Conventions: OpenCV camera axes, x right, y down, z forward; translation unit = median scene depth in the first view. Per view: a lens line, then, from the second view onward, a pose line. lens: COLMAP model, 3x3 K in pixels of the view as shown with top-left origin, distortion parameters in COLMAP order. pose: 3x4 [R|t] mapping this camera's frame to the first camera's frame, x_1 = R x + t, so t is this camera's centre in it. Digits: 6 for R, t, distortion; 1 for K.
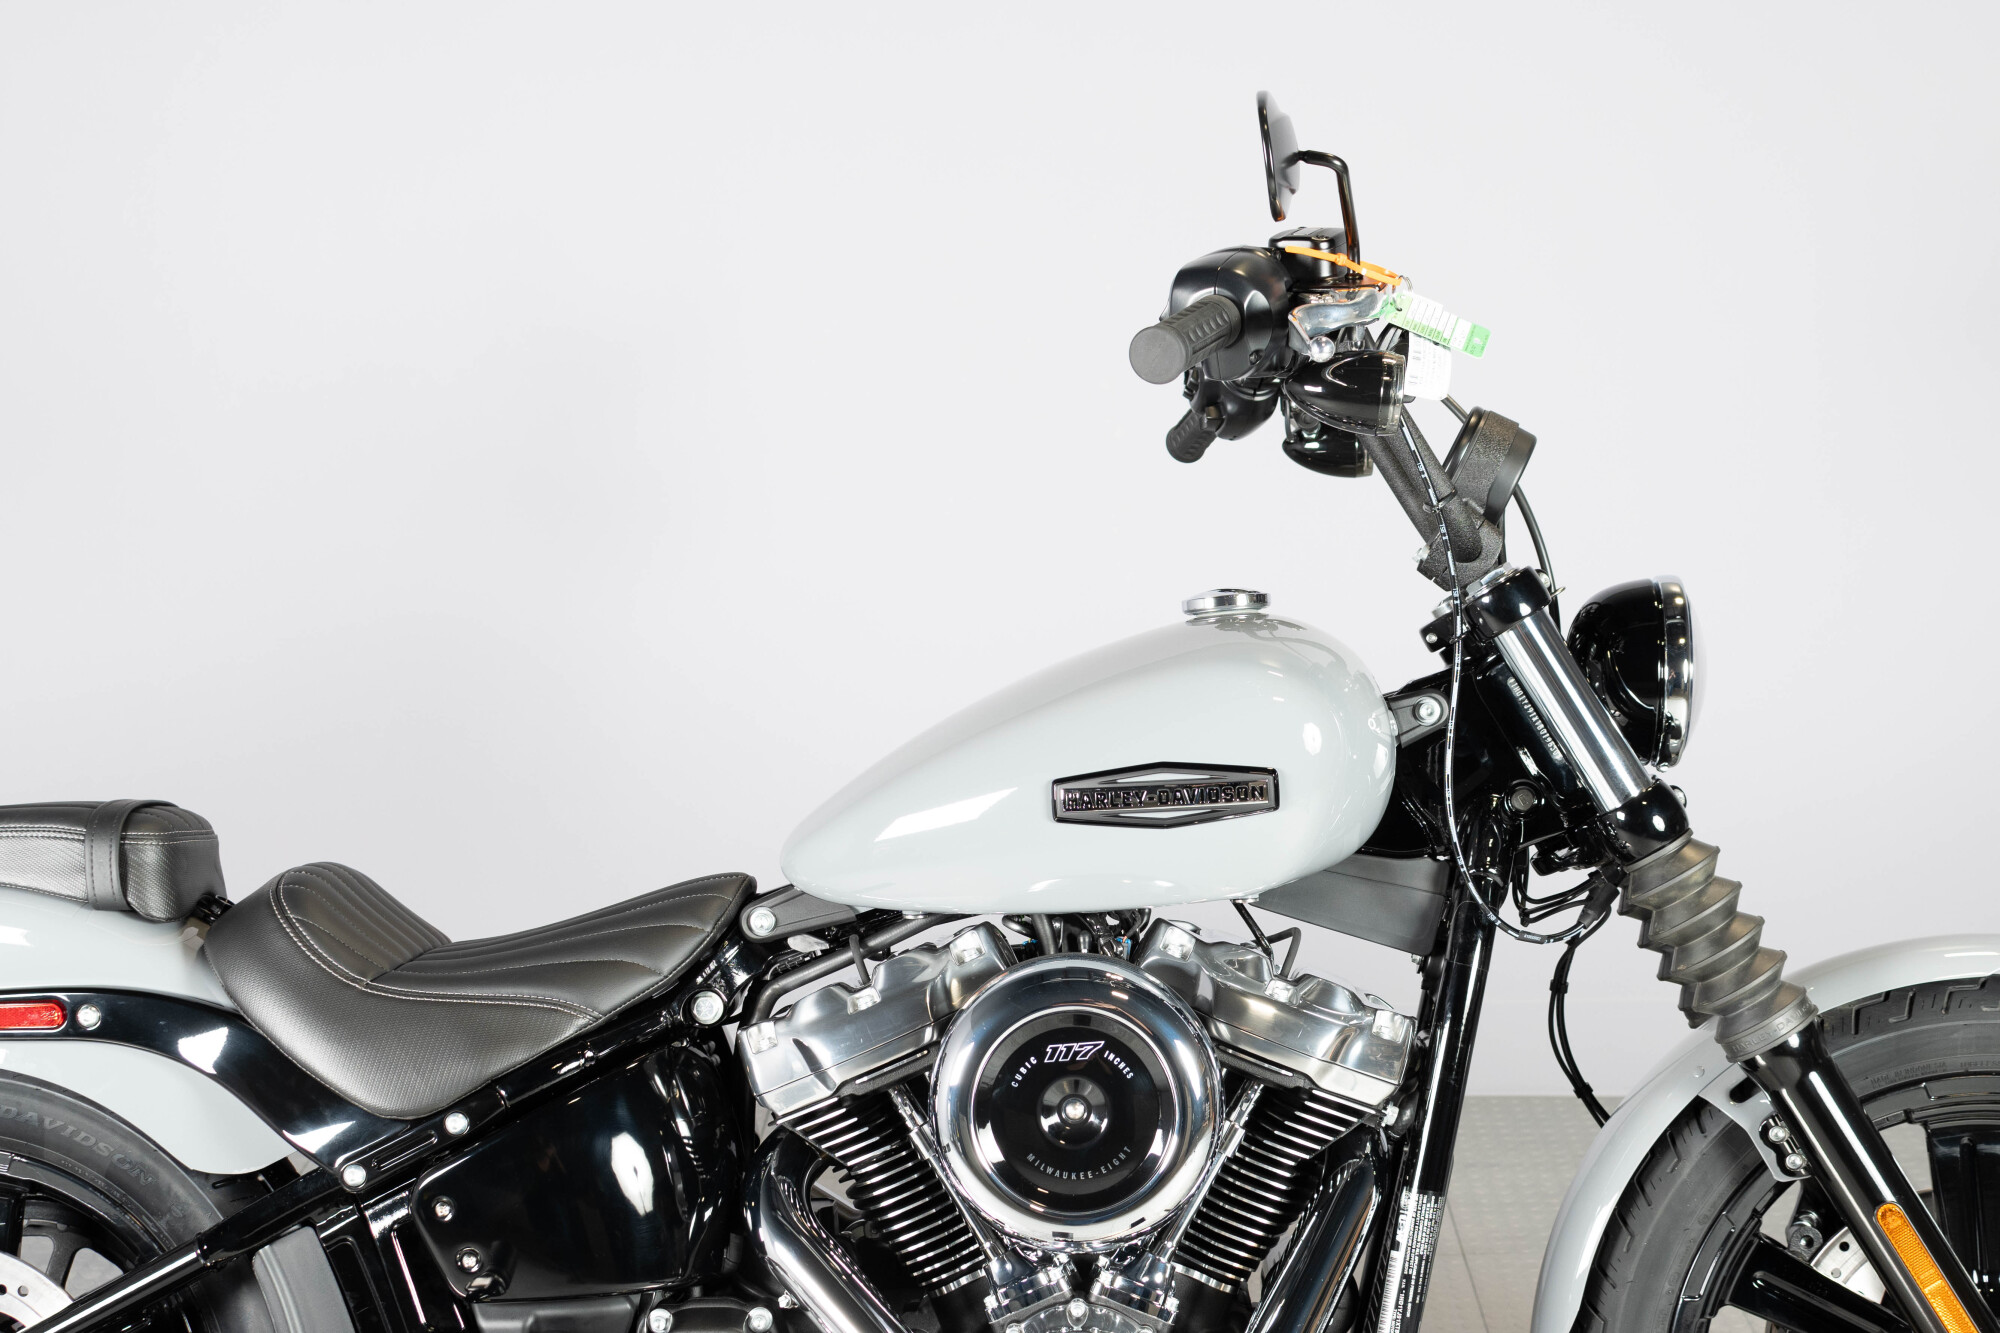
lens RADIAL K [[3513.6, 0, 1138.1], [0, 3513.6, 665.3], [0, 0, 1]] dist [-0.021416, -0.091038]
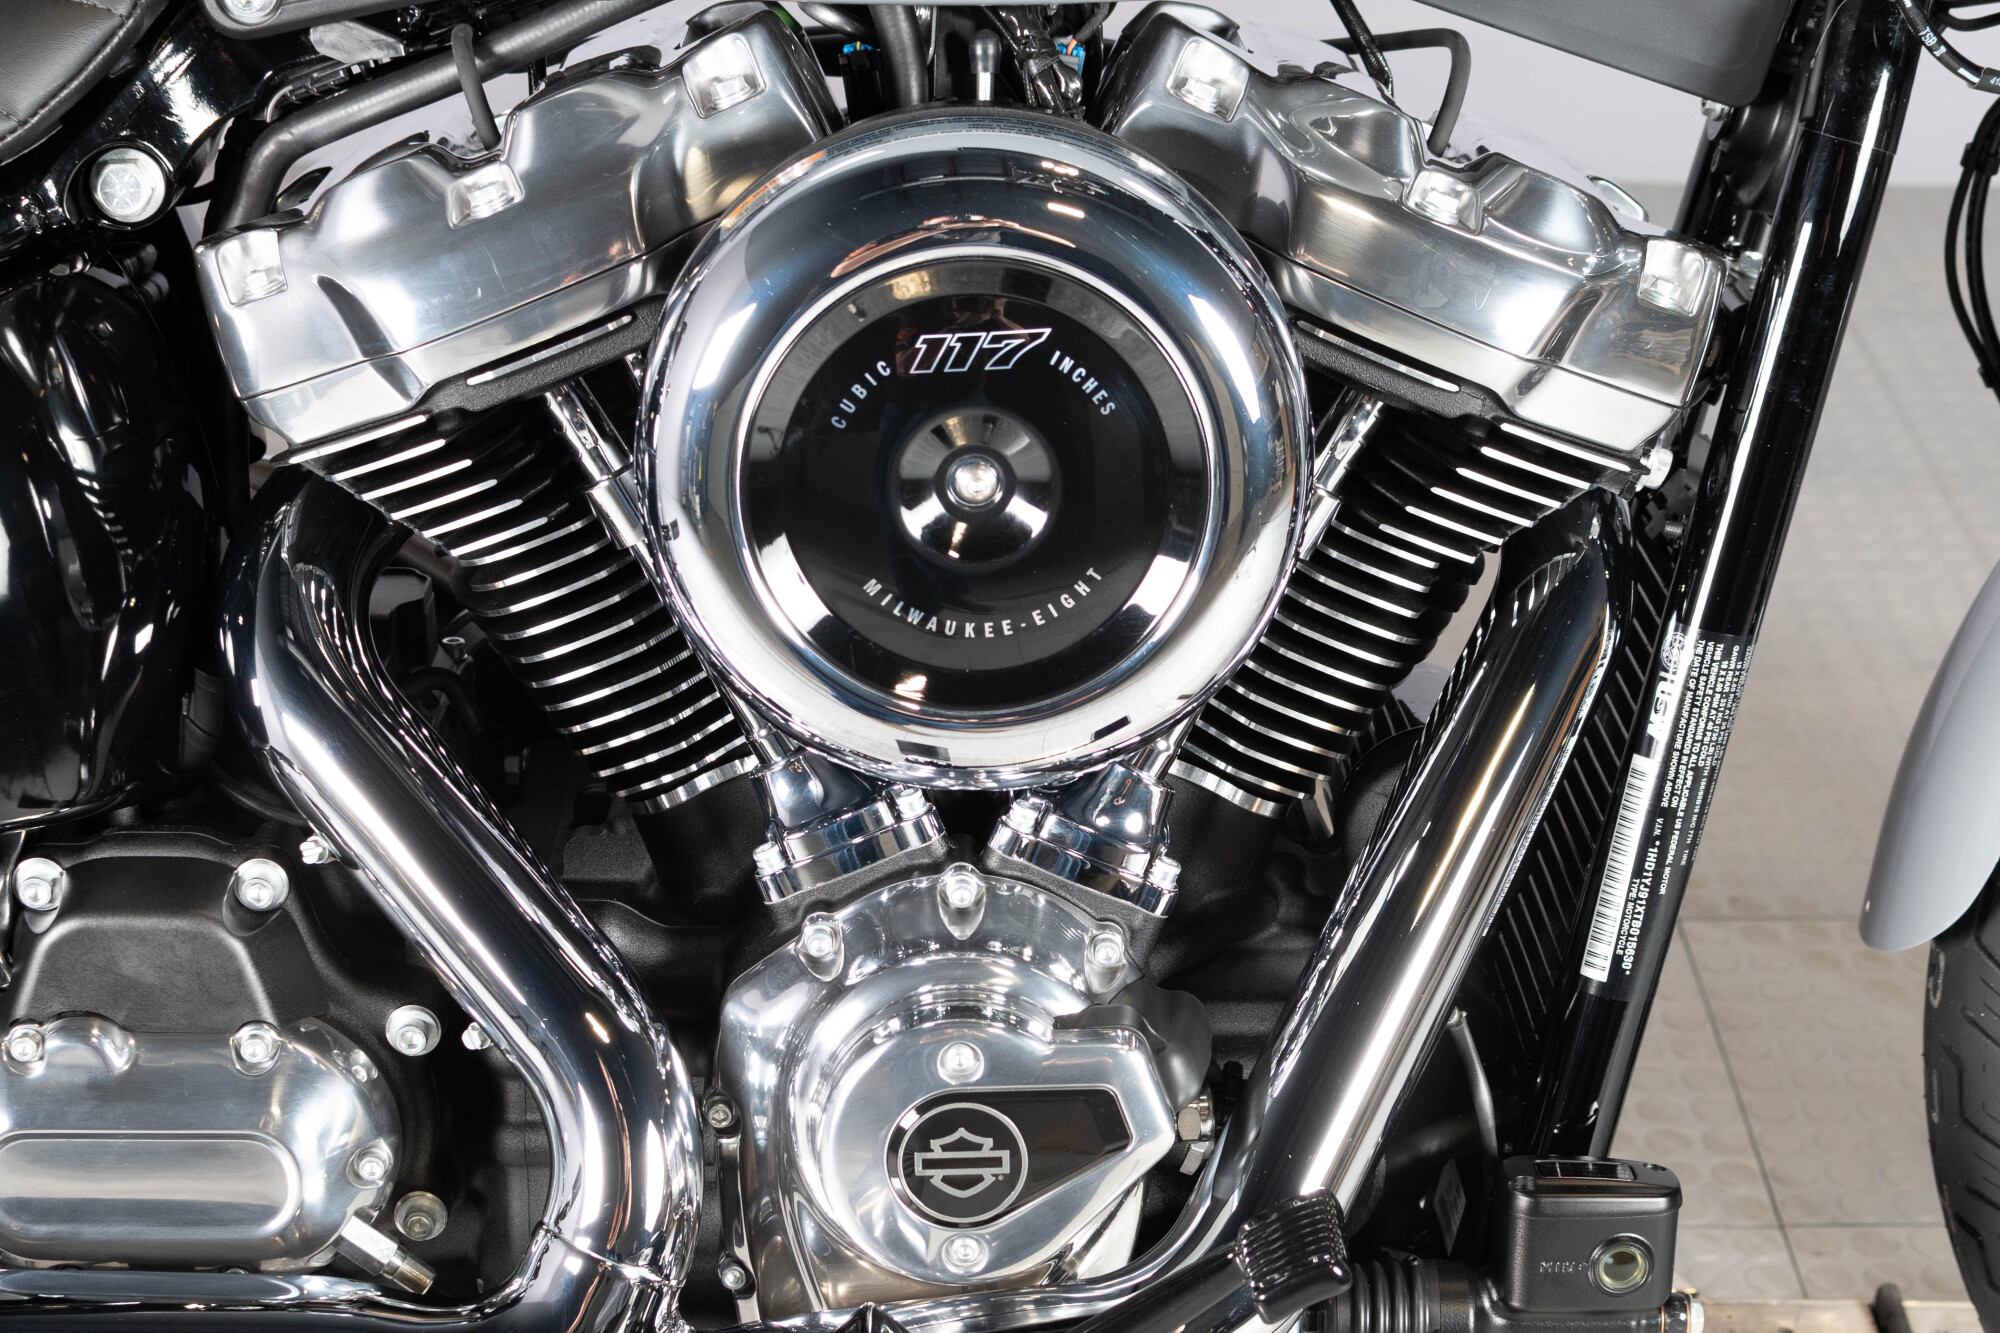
lens RADIAL K [[3873.0, 0, 994.2], [0, 3873.0, 757.0], [0, 0, 1]] dist [0.033590, -0.171641]
pose [[0.998627, 0.018642, 0.048951, -0.037300], [-0.033599, 0.944912, 0.325595, 0.003229], [-0.040185, -0.326793, 0.944241, 0.521722]]
